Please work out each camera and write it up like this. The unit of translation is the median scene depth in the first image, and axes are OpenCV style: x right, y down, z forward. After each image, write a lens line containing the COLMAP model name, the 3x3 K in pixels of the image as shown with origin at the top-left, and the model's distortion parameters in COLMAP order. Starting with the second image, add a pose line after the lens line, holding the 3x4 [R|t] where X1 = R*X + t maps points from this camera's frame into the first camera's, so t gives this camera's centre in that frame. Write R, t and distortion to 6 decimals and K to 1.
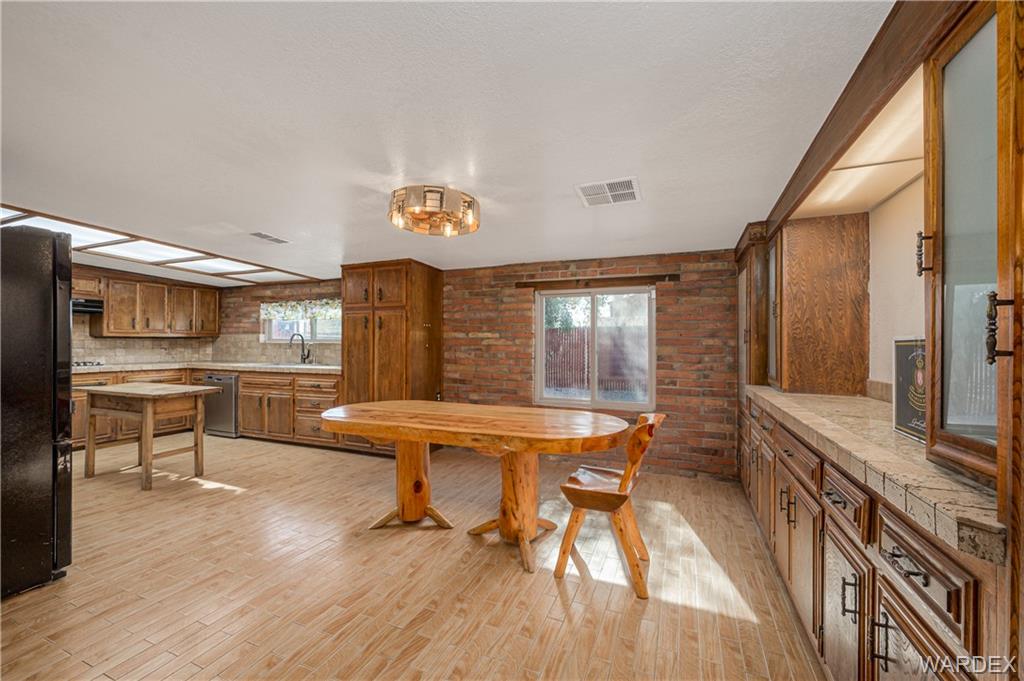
lens RADIAL K [[408.6, 0, 509.6], [0, 408.6, 343.3], [0, 0, 1]] dist [-0.002278, -0.000480]
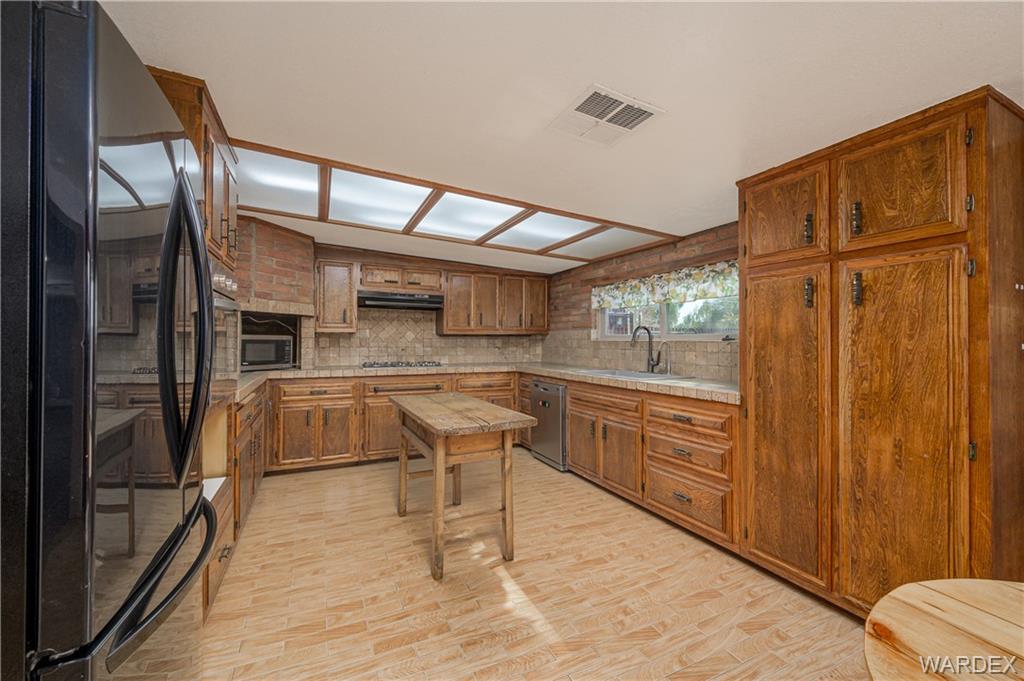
lens RADIAL K [[408.6, 0, 512.6], [0, 408.6, 338.8], [0, 0, 1]] dist [-0.002278, -0.000480]
pose [[0.744506, -0.006842, -0.667580, -0.283720], [0.001902, 0.999965, -0.008127, 0.000814], [0.667613, 0.004781, 0.744493, 0.448515]]
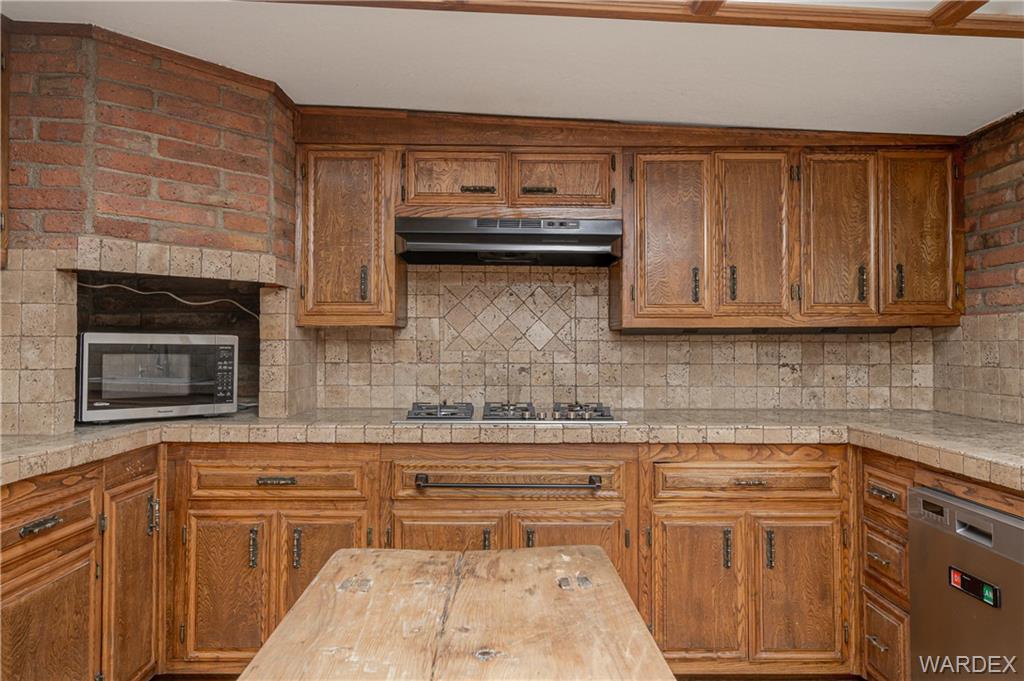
lens RADIAL K [[682.5, 0, 513.2], [0, 682.5, 334.7], [0, 0, 1]] dist [-0.001124, -0.002958]
pose [[0.391301, -0.022253, -0.919994, -0.566095], [0.001811, 0.999724, -0.023411, 0.000525], [0.920261, 0.007494, 0.391233, 0.759798]]
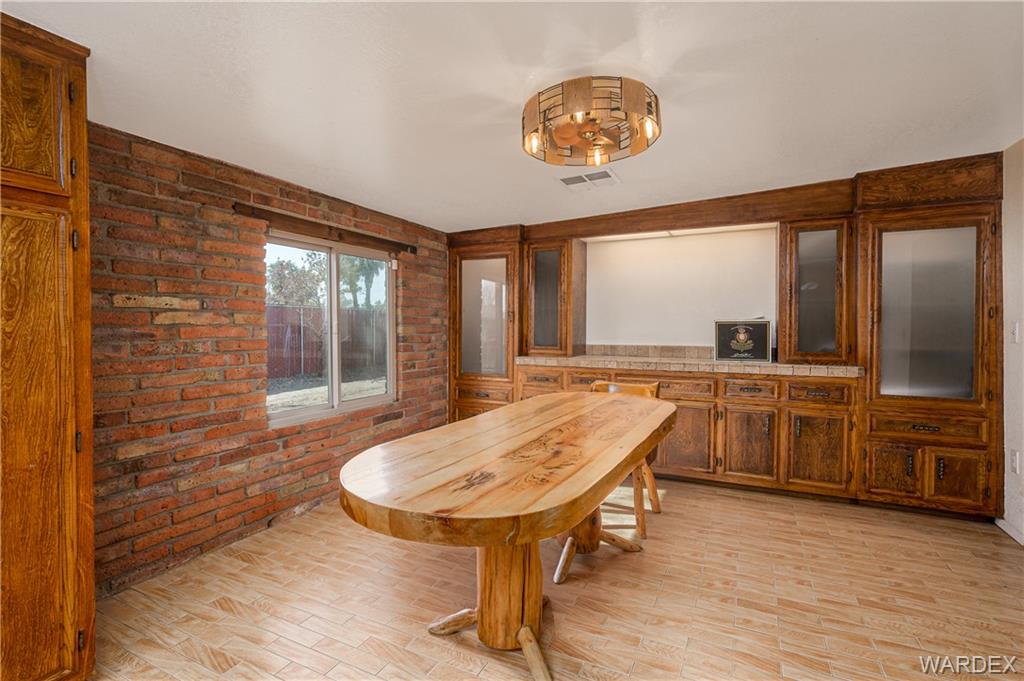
lens RADIAL K [[478.0, 0, 511.5], [0, 478.0, 335.2], [0, 0, 1]] dist [-0.004204, -0.000101]
pose [[0.064397, -0.025298, 0.997604, -0.538459], [-0.003253, 0.999668, 0.025560, 0.000870], [-0.997919, -0.004891, 0.064293, 0.591695]]
